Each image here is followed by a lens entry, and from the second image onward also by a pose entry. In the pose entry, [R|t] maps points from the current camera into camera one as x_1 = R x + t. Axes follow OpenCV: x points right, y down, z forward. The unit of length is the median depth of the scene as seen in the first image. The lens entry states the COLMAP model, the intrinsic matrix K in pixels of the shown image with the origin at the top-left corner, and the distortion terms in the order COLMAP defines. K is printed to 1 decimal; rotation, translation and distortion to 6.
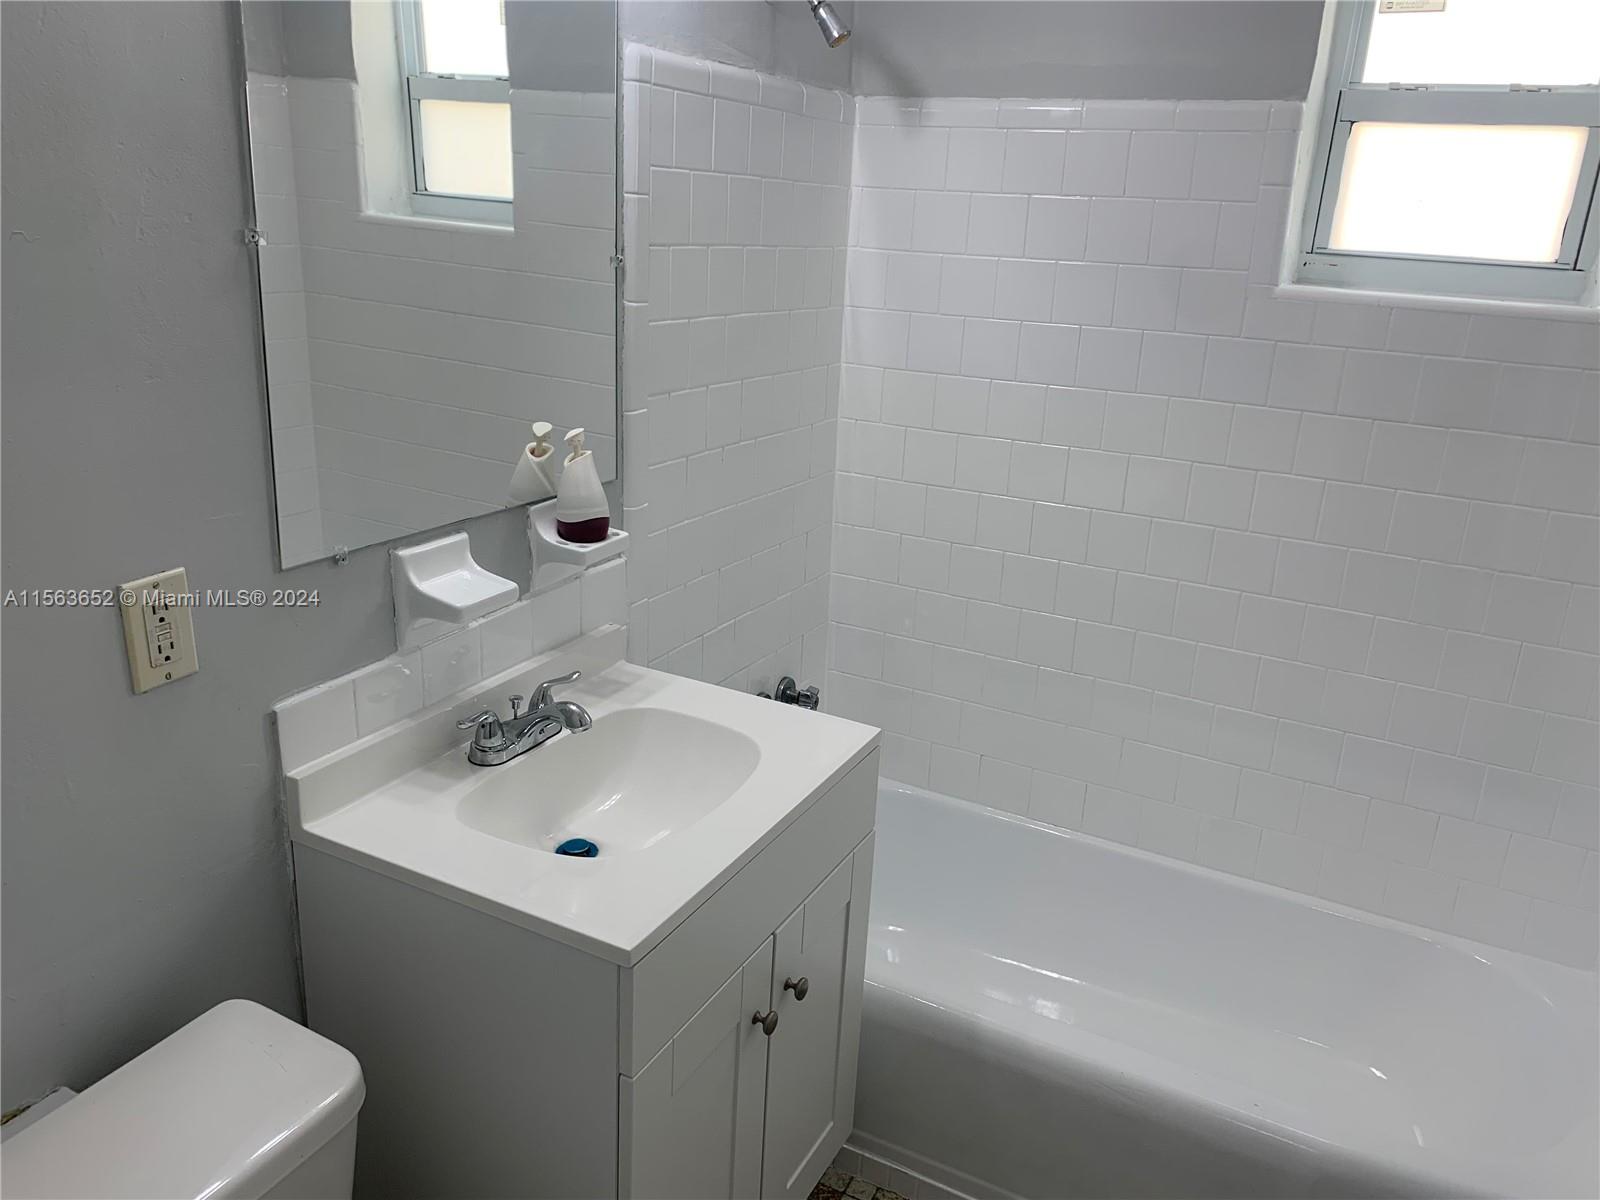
lens RADIAL K [[1230.1, 0, 808.9], [0, 1230.1, 510.3], [0, 0, 1]] dist [0.183212, -0.256346]
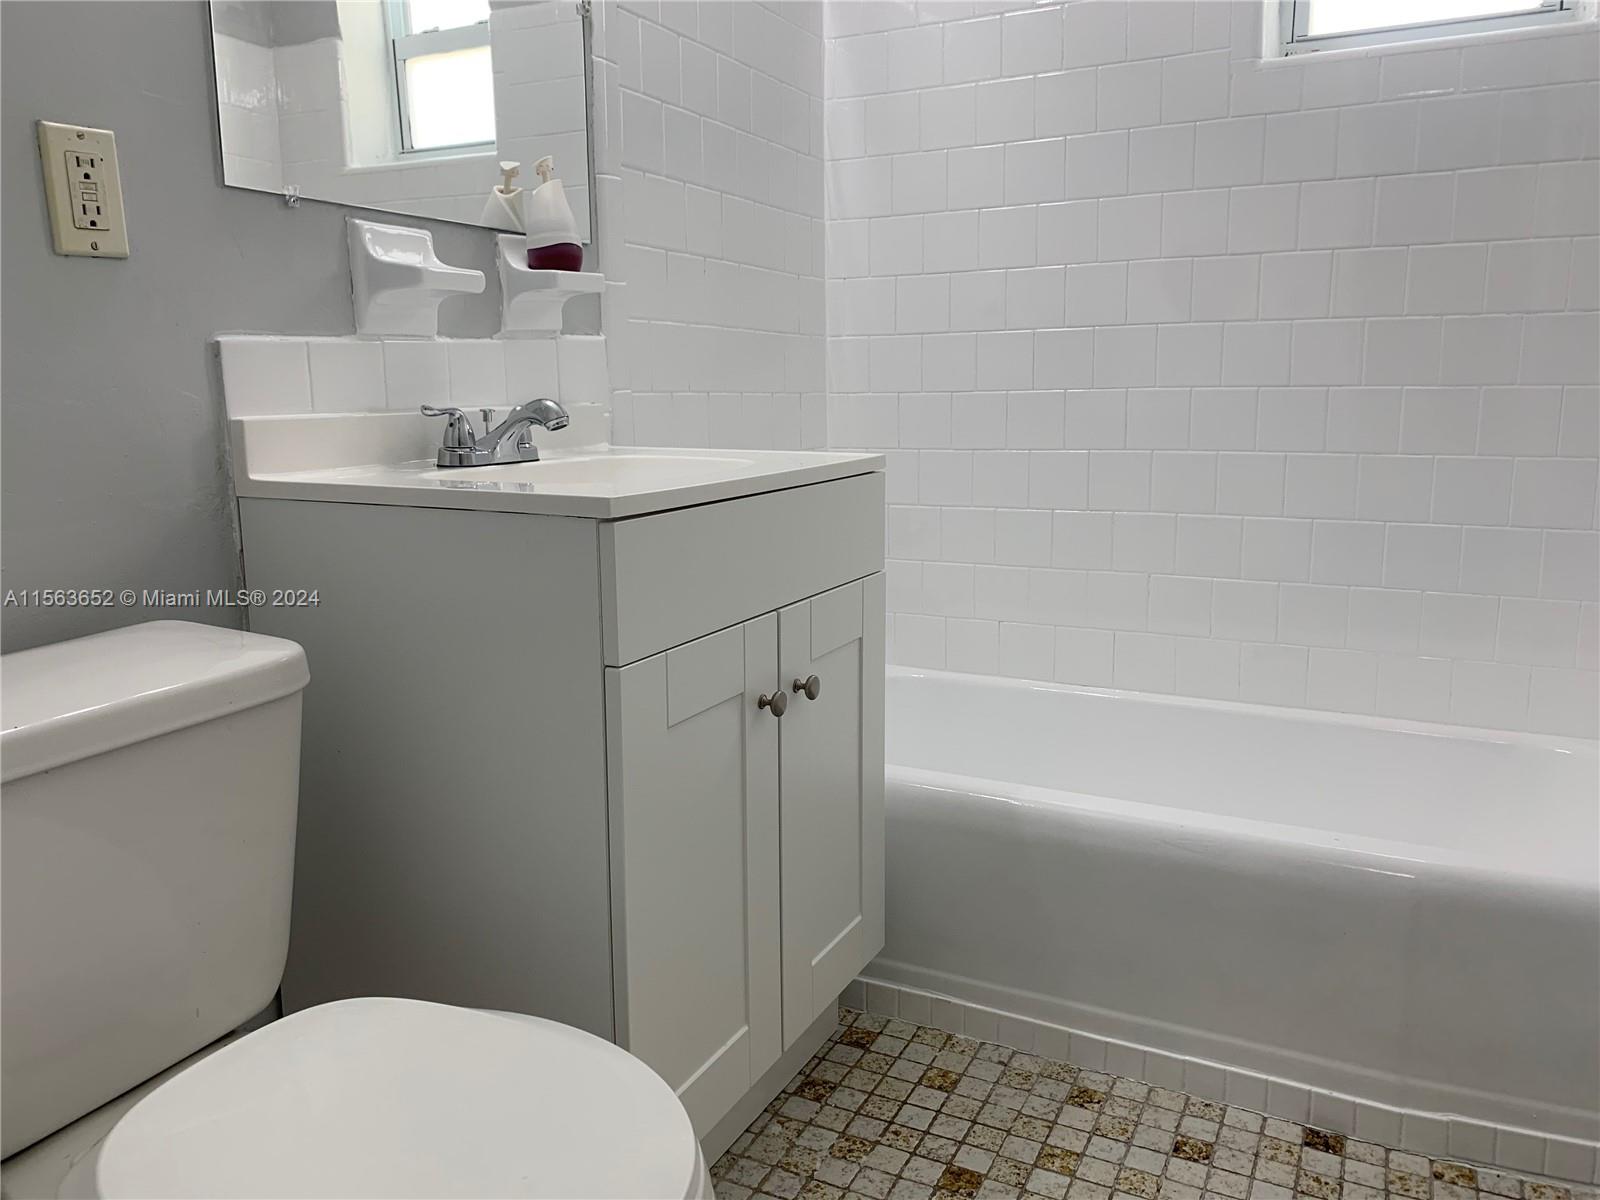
lens RADIAL K [[1208.7, 0, 803.0], [0, 1208.7, 590.4], [0, 0, 1]] dist [0.115820, -0.086559]
pose [[0.998272, -0.058425, -0.006244, -0.002933], [0.056399, 0.982582, -0.177066, 0.441241], [0.016481, 0.176408, 0.984179, 0.130601]]
